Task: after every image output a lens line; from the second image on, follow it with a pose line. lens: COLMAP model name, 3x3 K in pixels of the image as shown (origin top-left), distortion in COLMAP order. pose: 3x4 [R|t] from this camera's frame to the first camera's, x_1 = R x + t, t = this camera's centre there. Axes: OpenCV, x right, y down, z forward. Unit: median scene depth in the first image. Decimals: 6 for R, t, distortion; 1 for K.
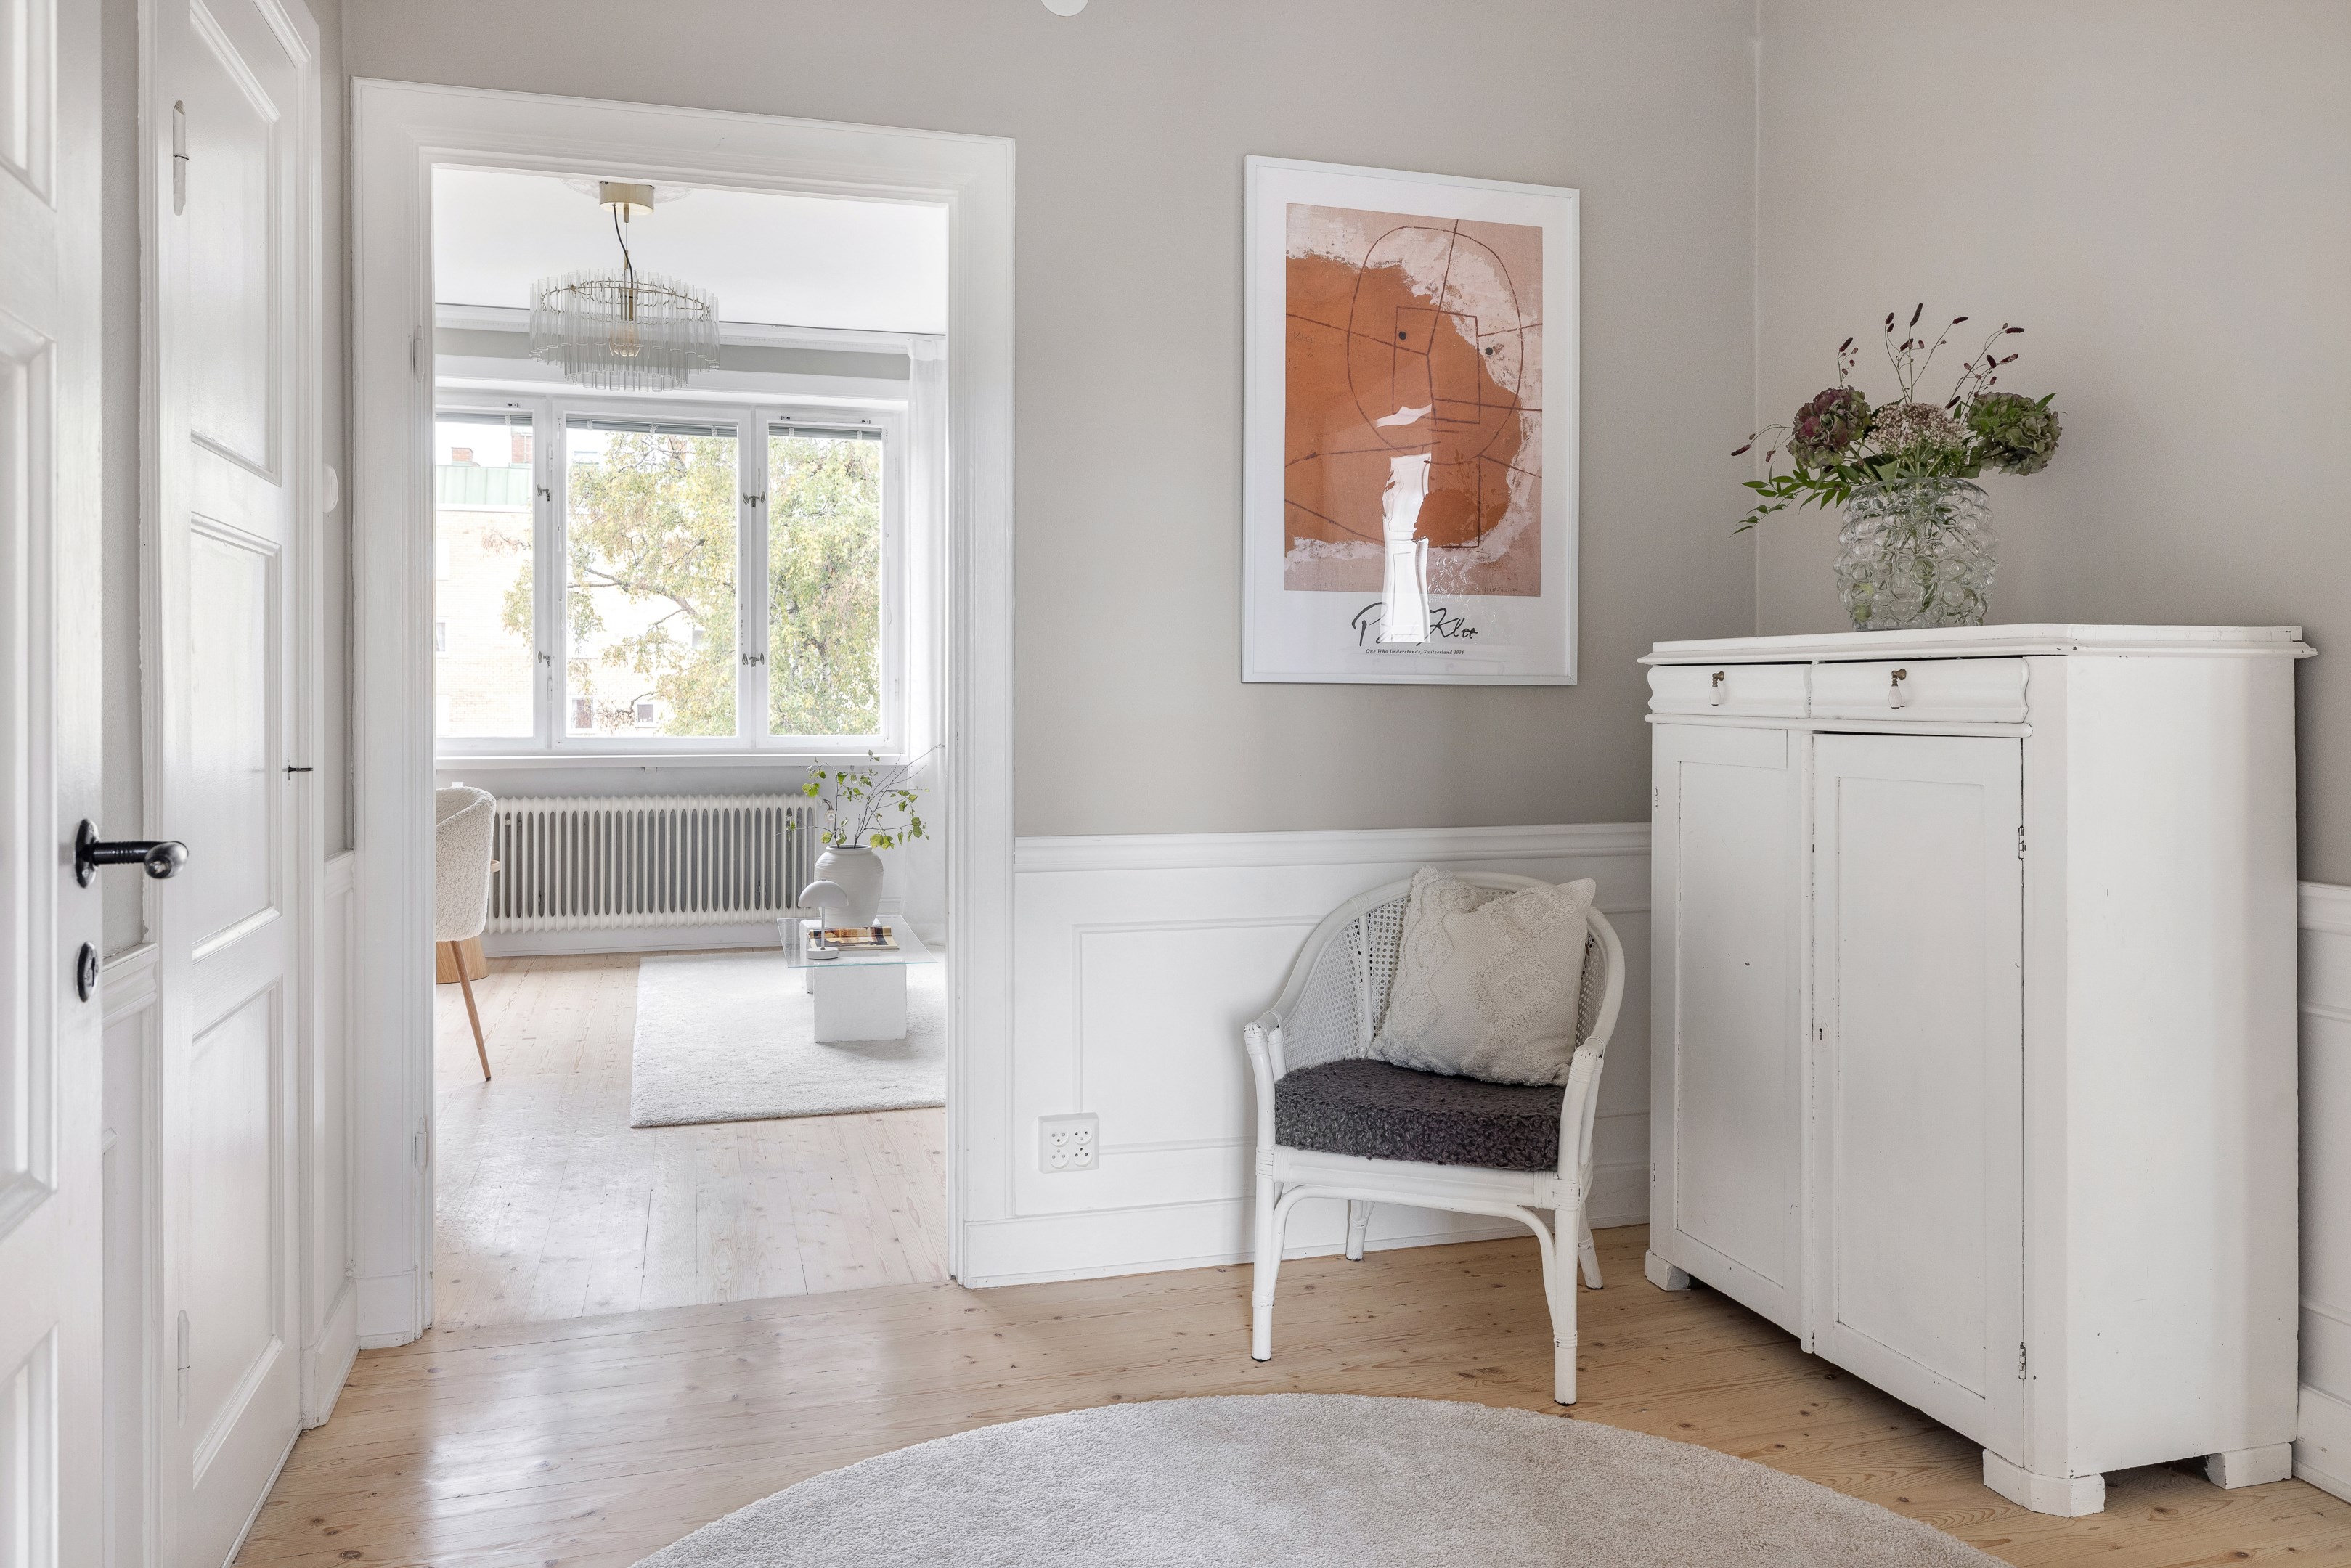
lens RADIAL K [[1693.7, 0, 1176.3], [0, 1693.7, 692.2], [0, 0, 1]] dist [-0.008890, 0.004968]
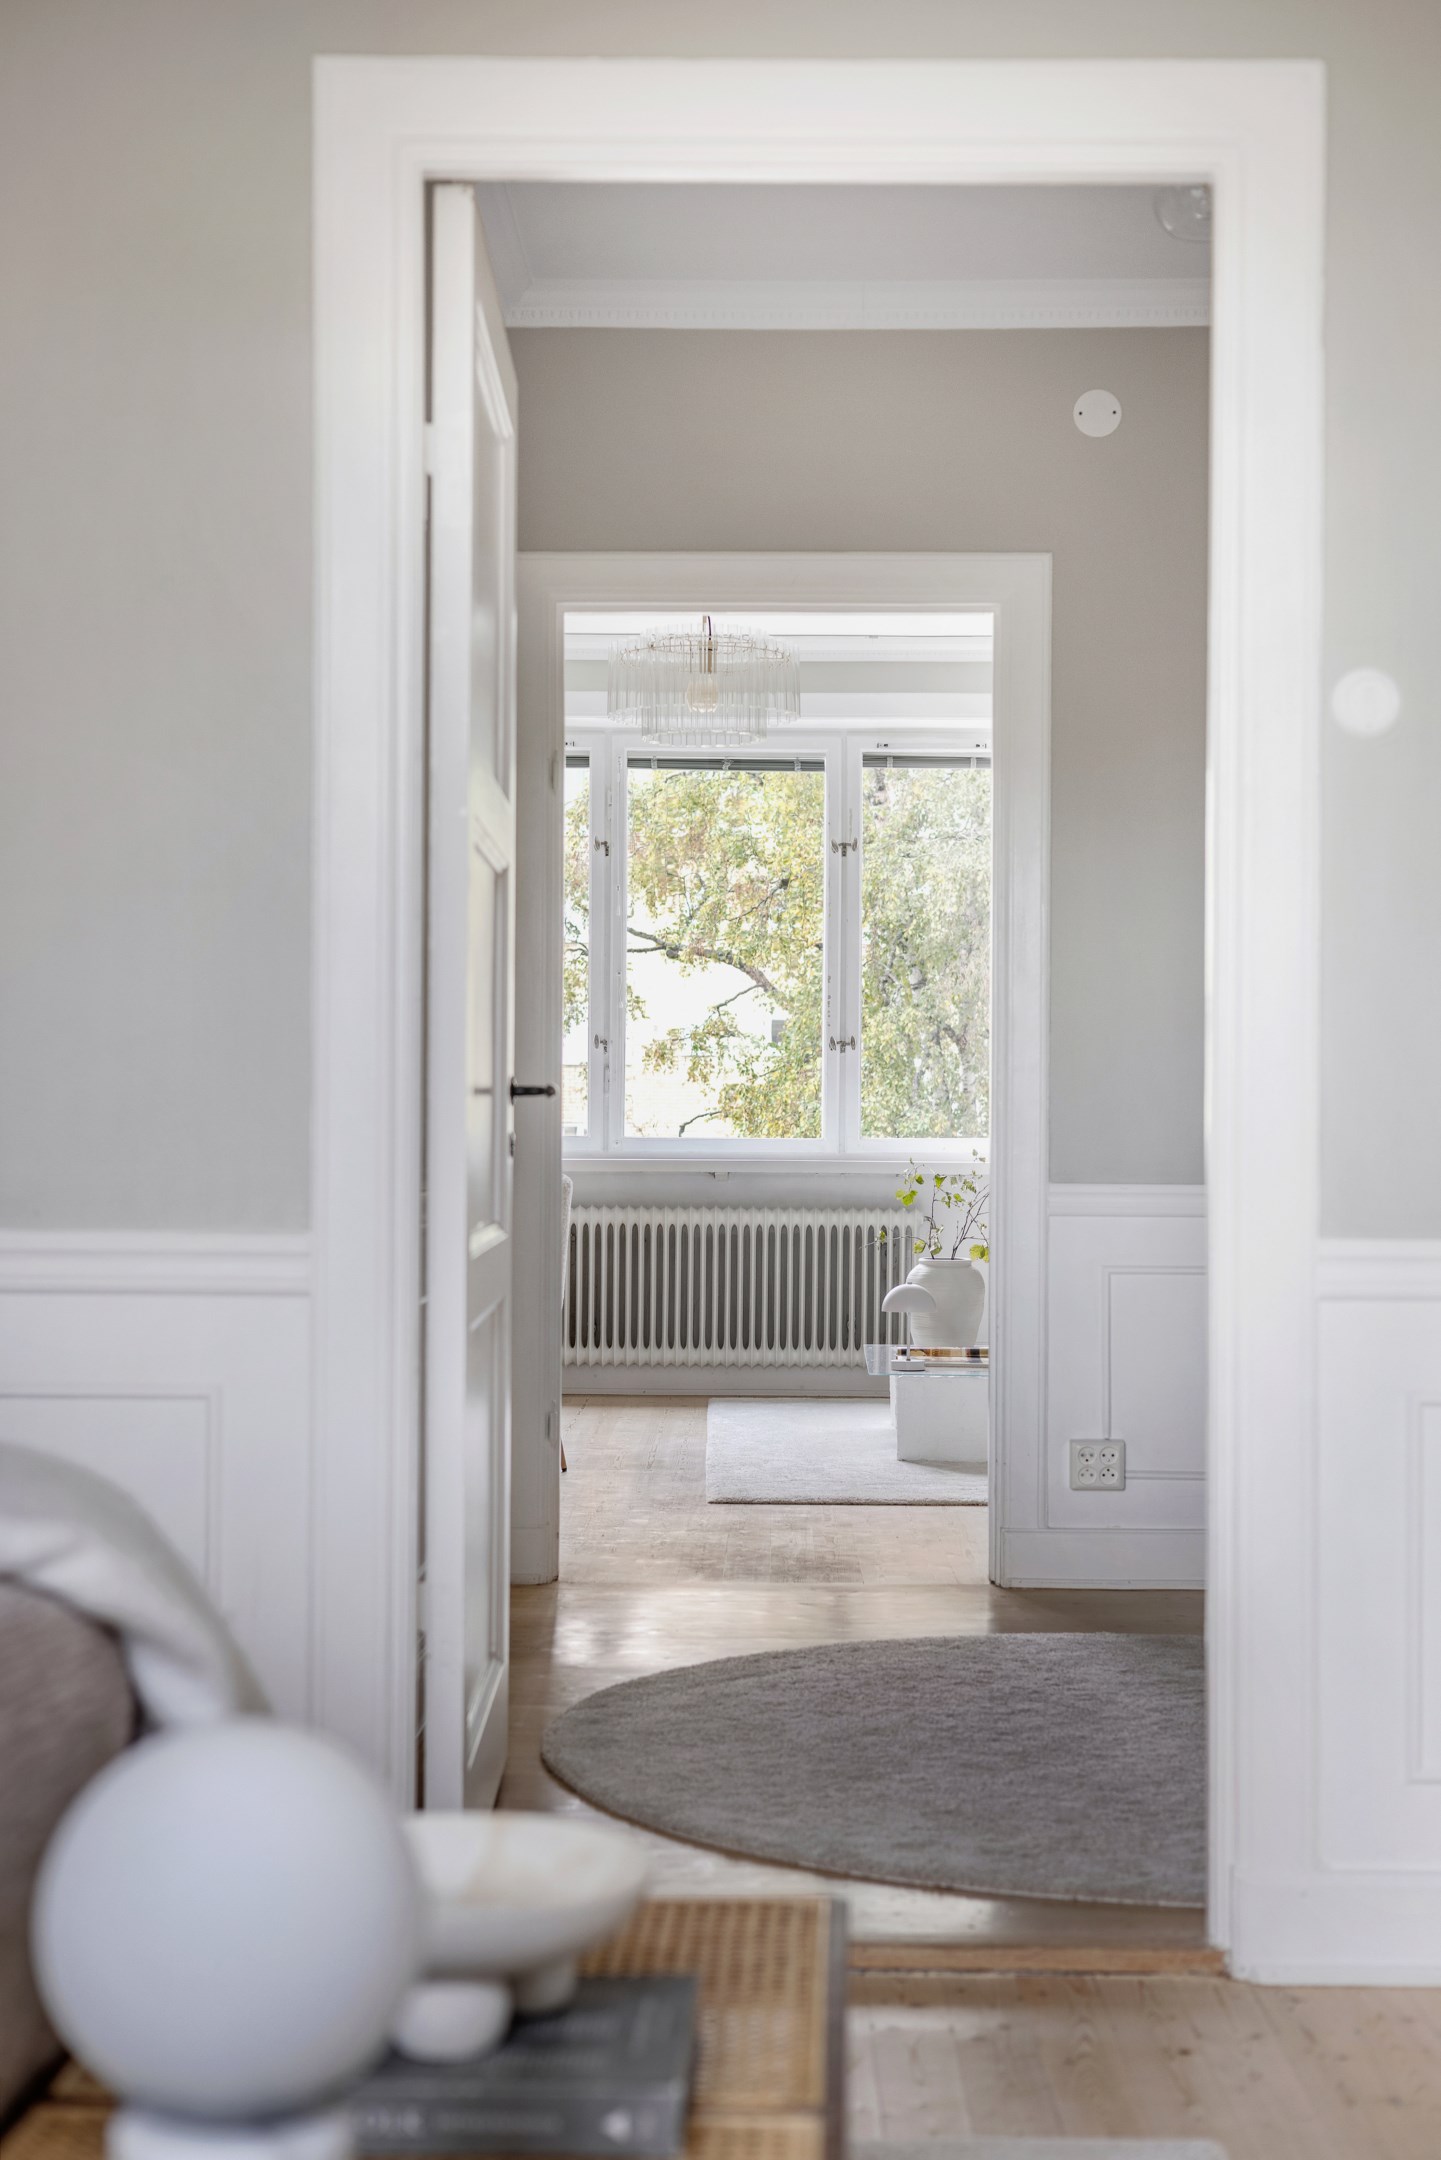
lens RADIAL K [[1206.8, 0, 732.7], [0, 1206.8, 1081.8], [0, 0, 1]] dist [-0.001406, -0.000114]
pose [[0.952496, 0.015581, -0.304153, -0.125964], [-0.004439, 0.999295, 0.037291, -0.023111], [0.304520, -0.034170, 0.951893, 0.440480]]
